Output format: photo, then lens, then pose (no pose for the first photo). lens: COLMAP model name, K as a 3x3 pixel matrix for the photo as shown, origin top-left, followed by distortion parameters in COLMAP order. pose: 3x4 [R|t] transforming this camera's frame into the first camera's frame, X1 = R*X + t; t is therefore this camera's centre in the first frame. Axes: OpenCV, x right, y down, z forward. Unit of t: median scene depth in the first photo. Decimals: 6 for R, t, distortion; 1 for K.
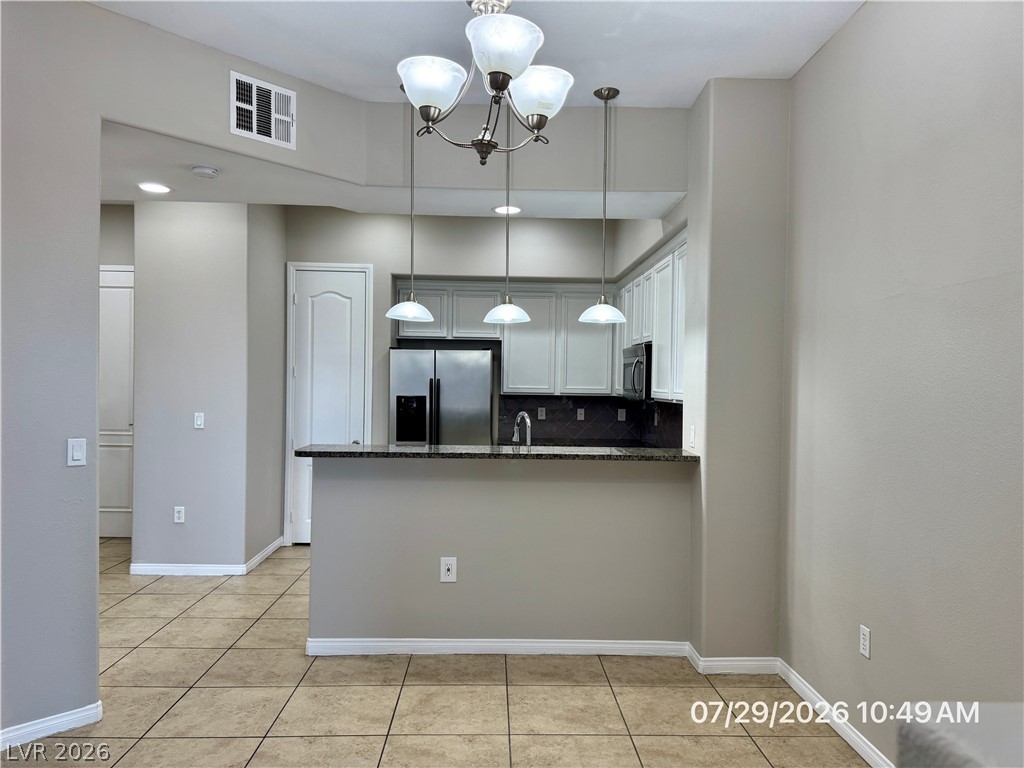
lens RADIAL K [[723.5, 0, 506.7], [0, 723.5, 391.2], [0, 0, 1]] dist [0.046517, -0.044416]
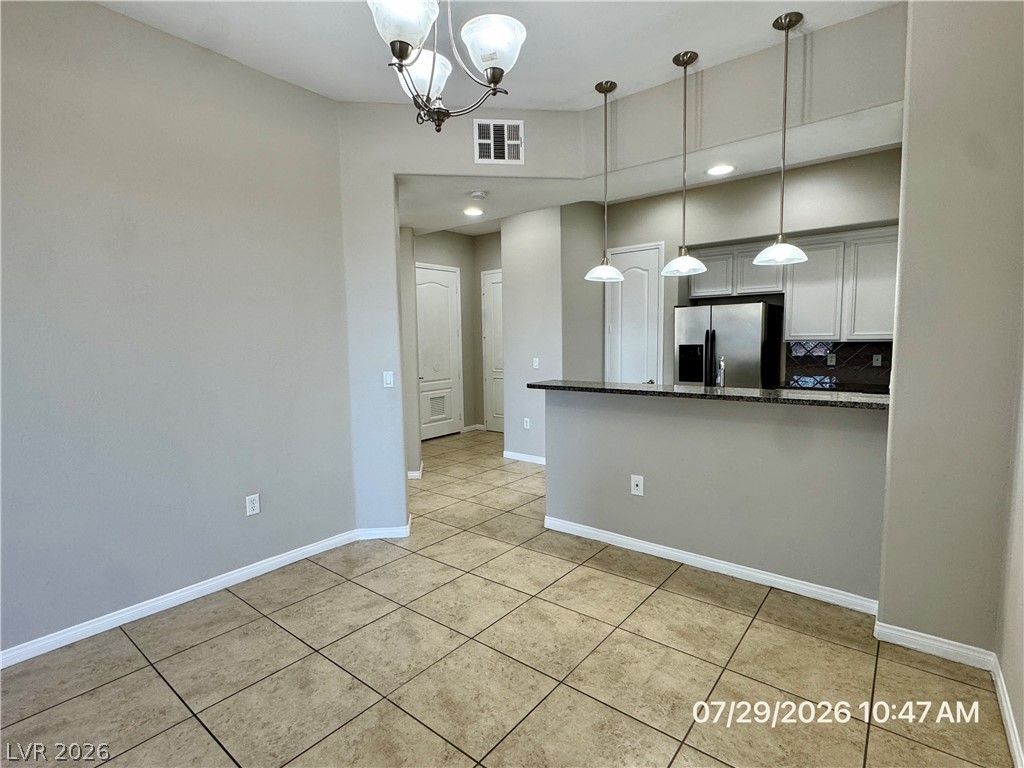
lens RADIAL K [[499.5, 0, 503.7], [0, 499.5, 387.5], [0, 0, 1]] dist [-0.002533, 0.000261]
pose [[0.764080, 0.035159, -0.644163, 0.285054], [0.017900, 0.996974, 0.075648, 0.014402], [0.644873, -0.069331, 0.761139, 0.224651]]
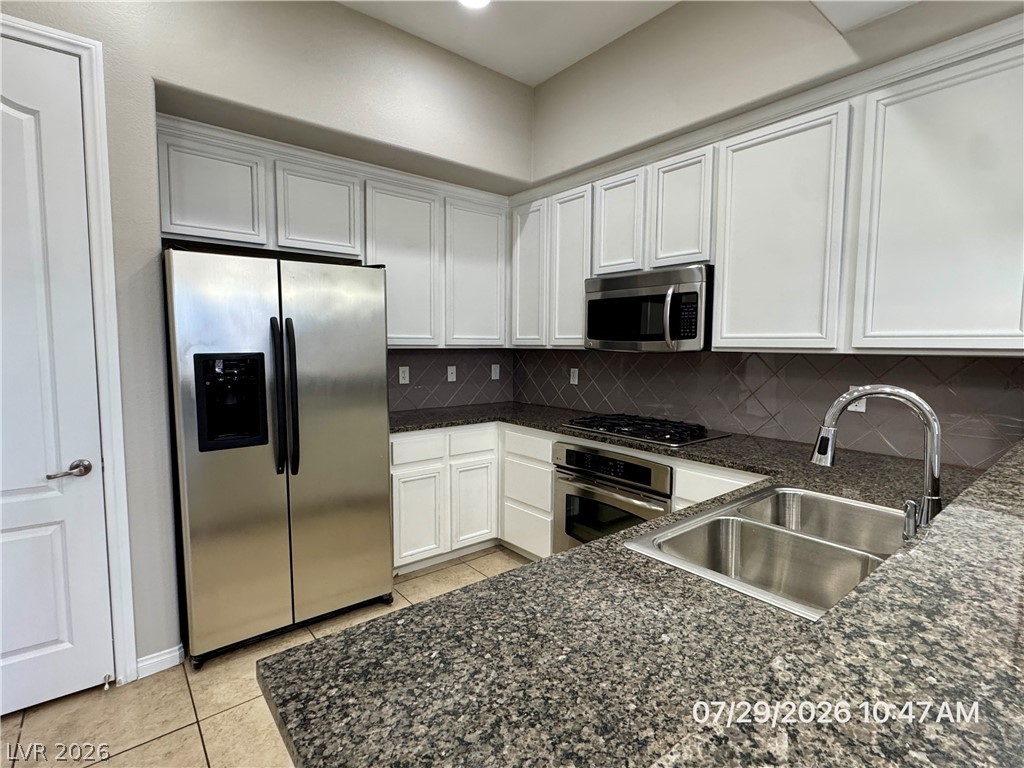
lens RADIAL K [[499.5, 0, 507.7], [0, 499.5, 383.2], [0, 0, 1]] dist [-0.002533, 0.000261]
pose [[0.795853, -0.056344, 0.602863, -0.300968], [0.012103, 0.996942, 0.077197, 0.004708], [-0.605370, -0.054141, 0.794101, 1.017659]]
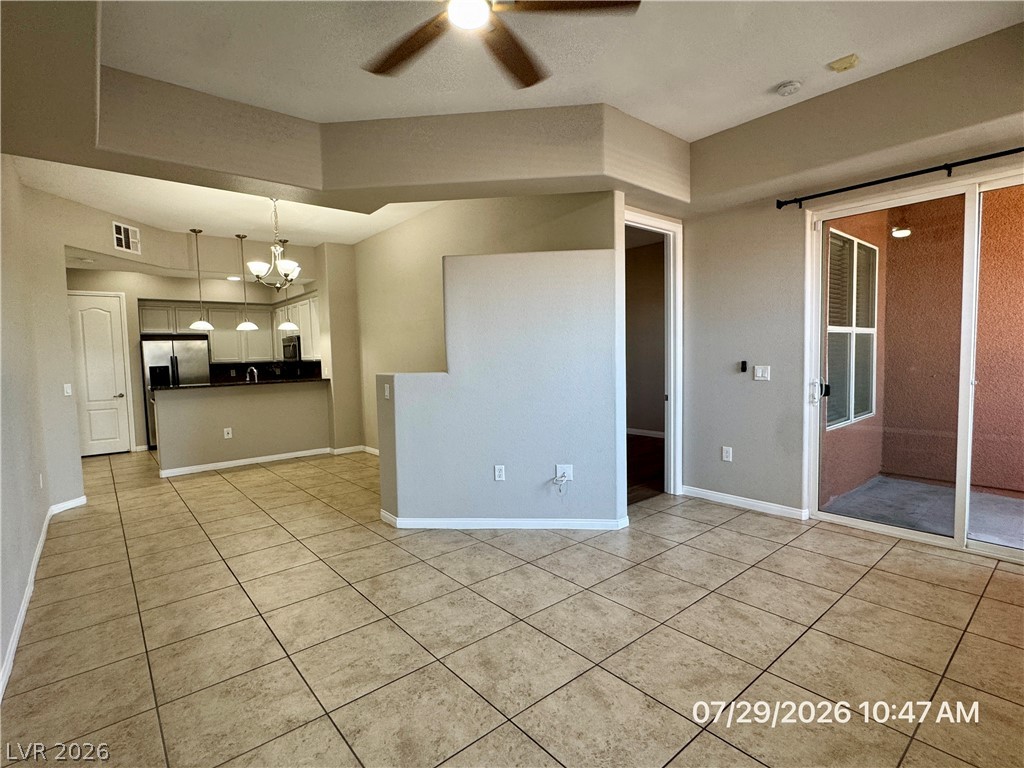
lens RADIAL K [[499.5, 0, 510.5], [0, 499.5, 382.7], [0, 0, 1]] dist [-0.002533, 0.000261]
pose [[0.778957, -0.071870, 0.622945, -0.370646], [0.046044, 0.997284, 0.057481, 0.026696], [-0.625384, -0.016092, 0.780151, -0.880925]]
